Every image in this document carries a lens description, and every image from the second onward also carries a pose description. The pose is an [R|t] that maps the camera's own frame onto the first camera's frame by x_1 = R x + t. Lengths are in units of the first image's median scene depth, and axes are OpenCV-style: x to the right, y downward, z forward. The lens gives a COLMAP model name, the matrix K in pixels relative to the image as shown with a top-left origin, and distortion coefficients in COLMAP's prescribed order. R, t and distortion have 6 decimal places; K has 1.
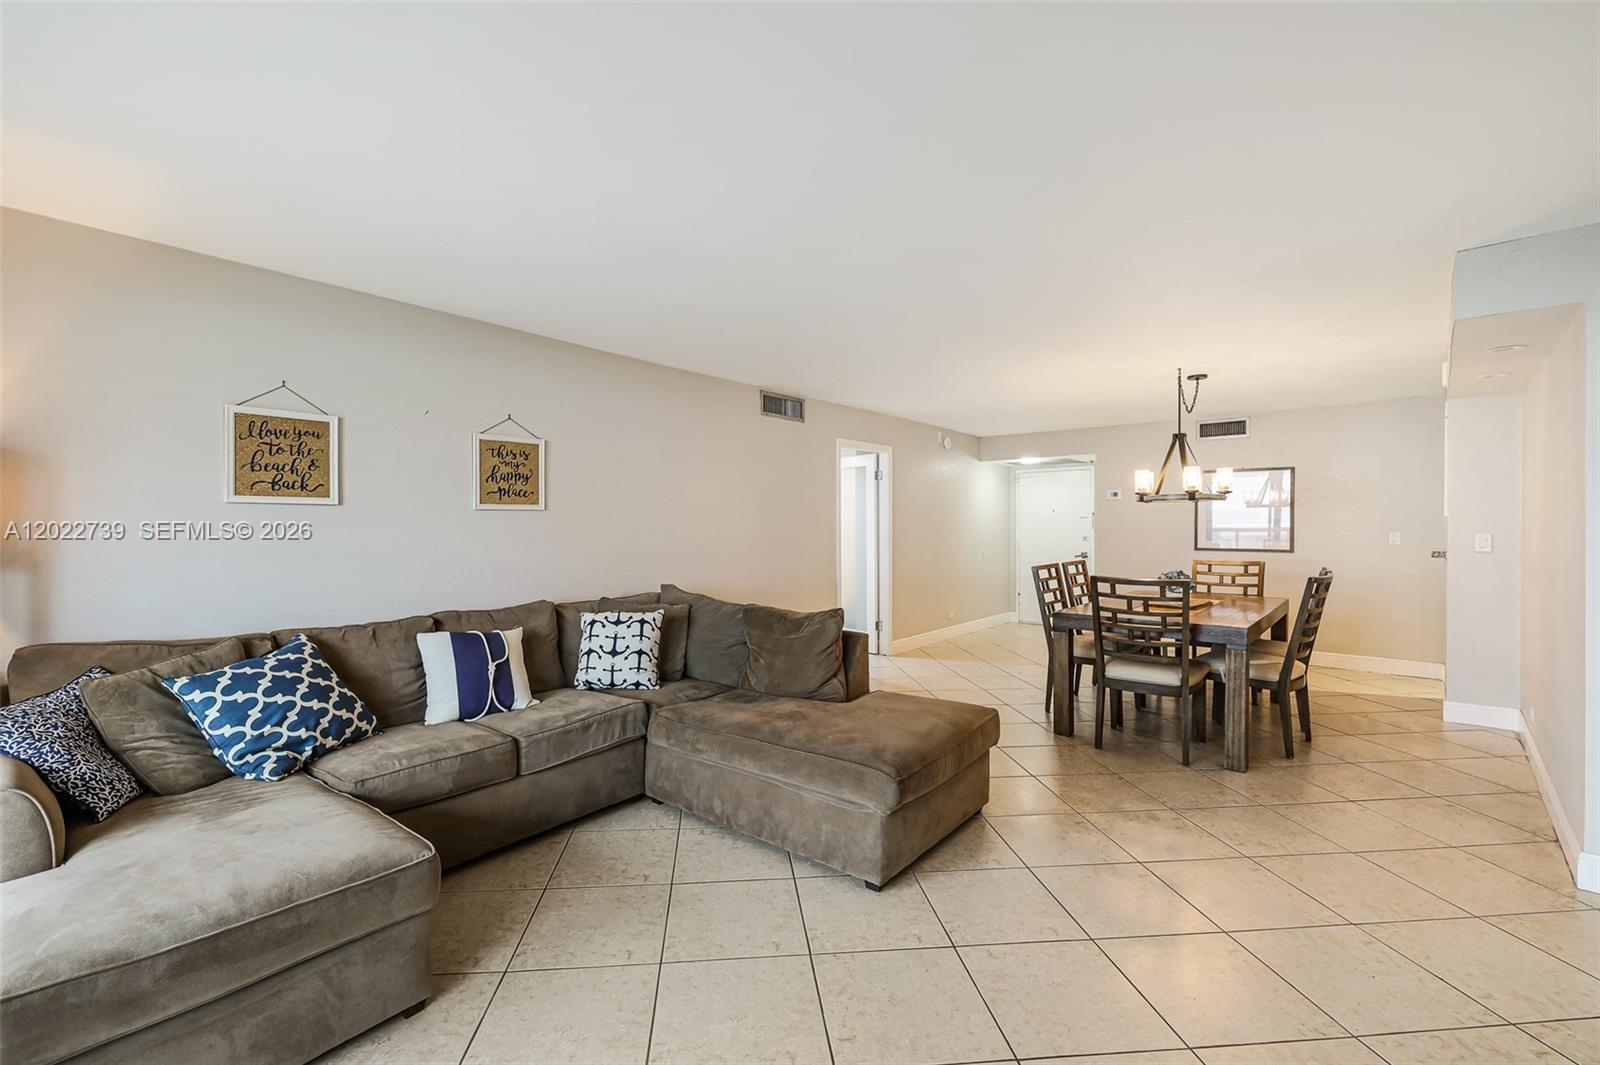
lens RADIAL K [[662.5, 0, 795.6], [0, 662.5, 534.3], [0, 0, 1]] dist [0.001266, 0.000035]
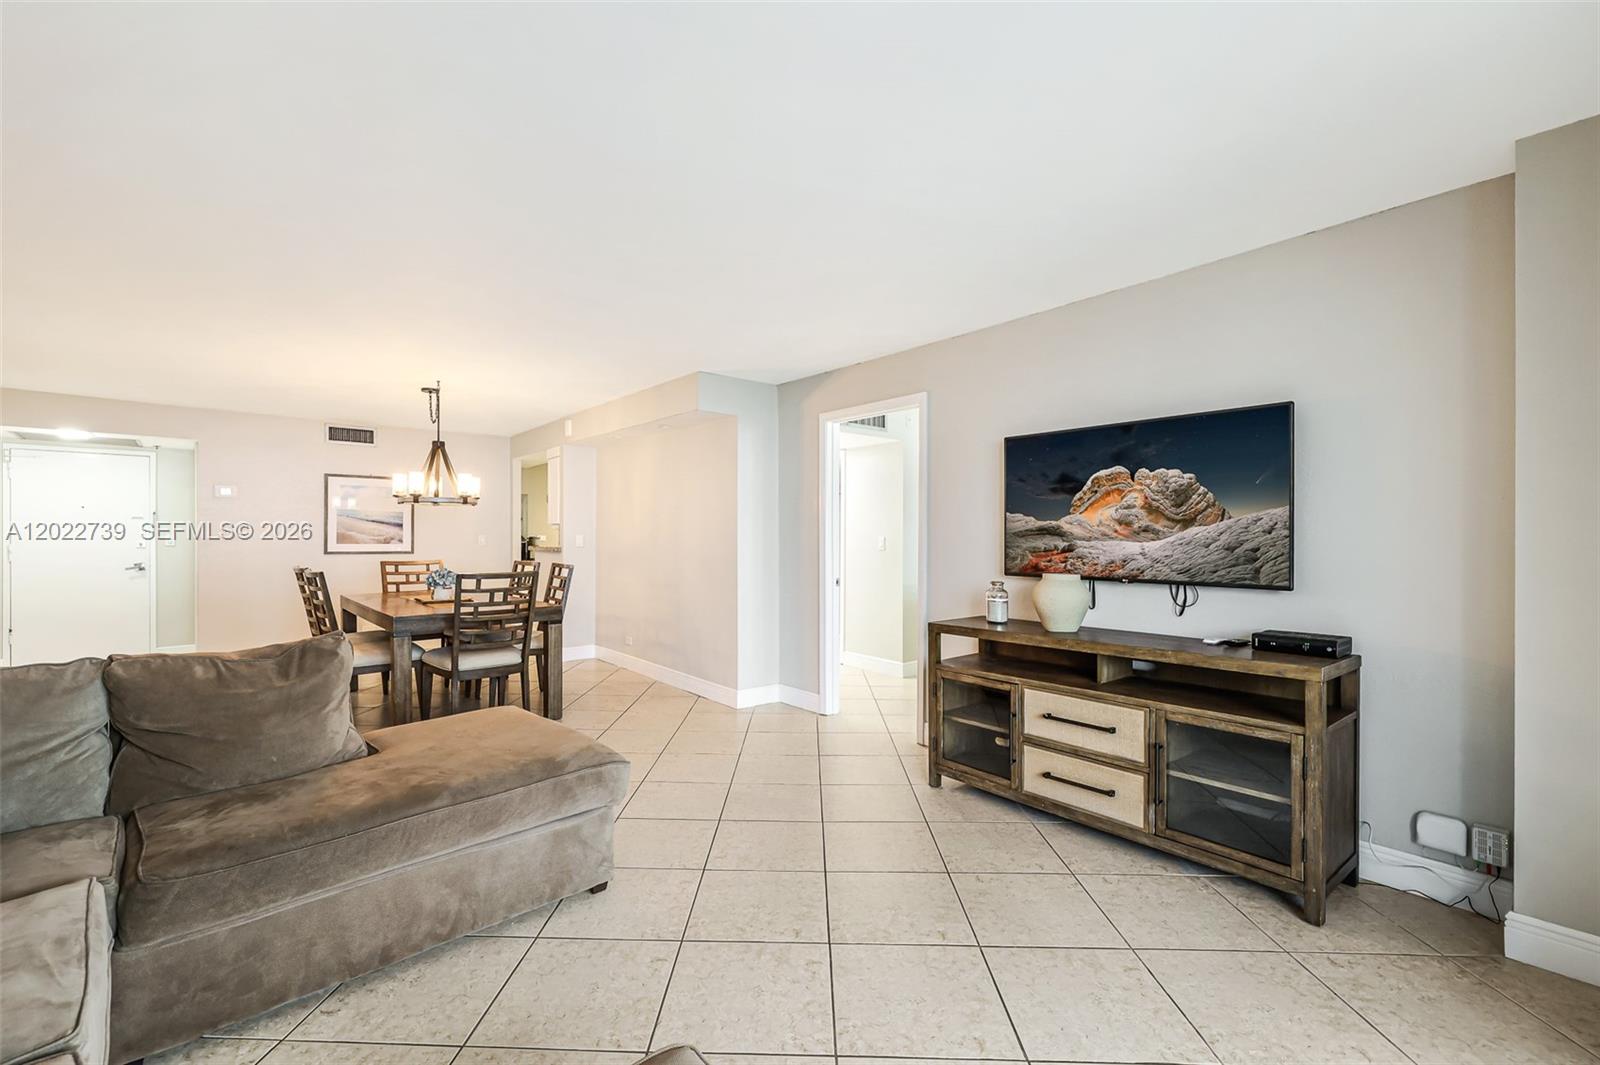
lens RADIAL K [[667.7, 0, 761.9], [0, 667.7, 539.4], [0, 0, 1]] dist [-0.000523, 0.000043]
pose [[0.172303, -0.002298, 0.985041, -0.542753], [0.008678, 0.999962, 0.000815, 0.014822], [-0.985006, 0.008408, 0.172317, 0.400275]]
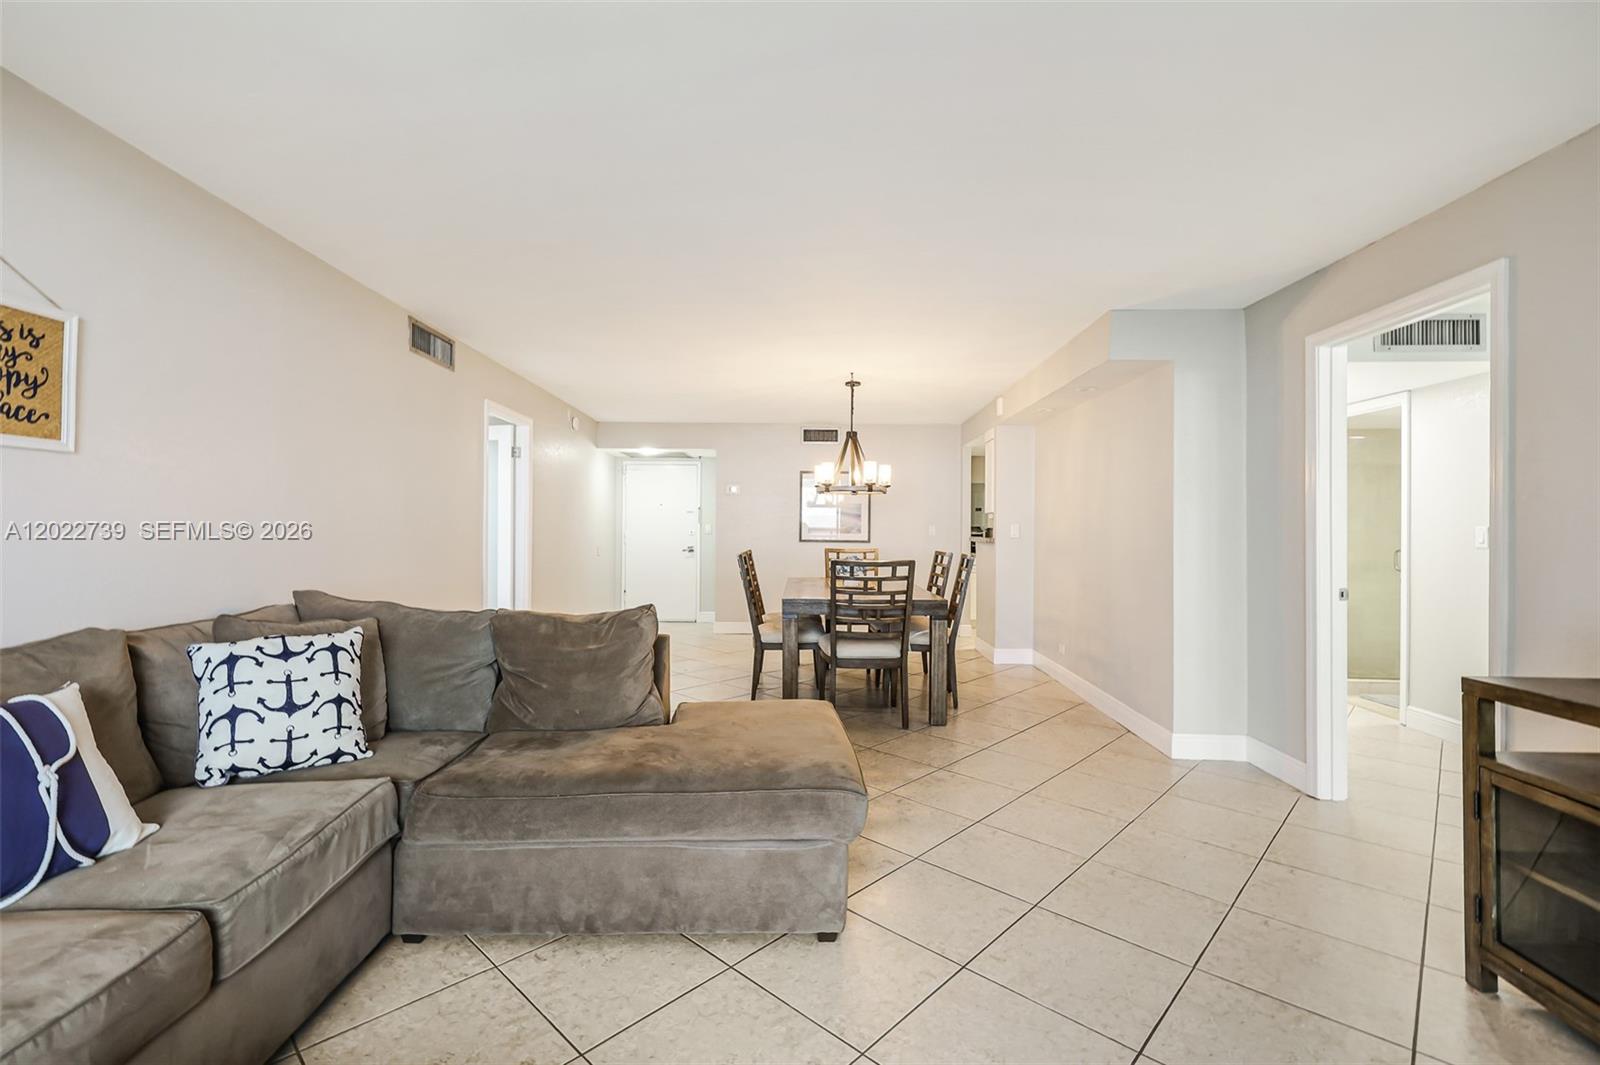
lens RADIAL K [[682.8, 0, 785.3], [0, 682.8, 527.4], [0, 0, 1]] dist [0.002690, -0.000097]
pose [[0.772608, 0.008331, 0.634828, -0.308120], [-0.001242, 0.999932, -0.011610, 0.028151], [-0.634882, 0.008181, 0.772566, 0.259974]]
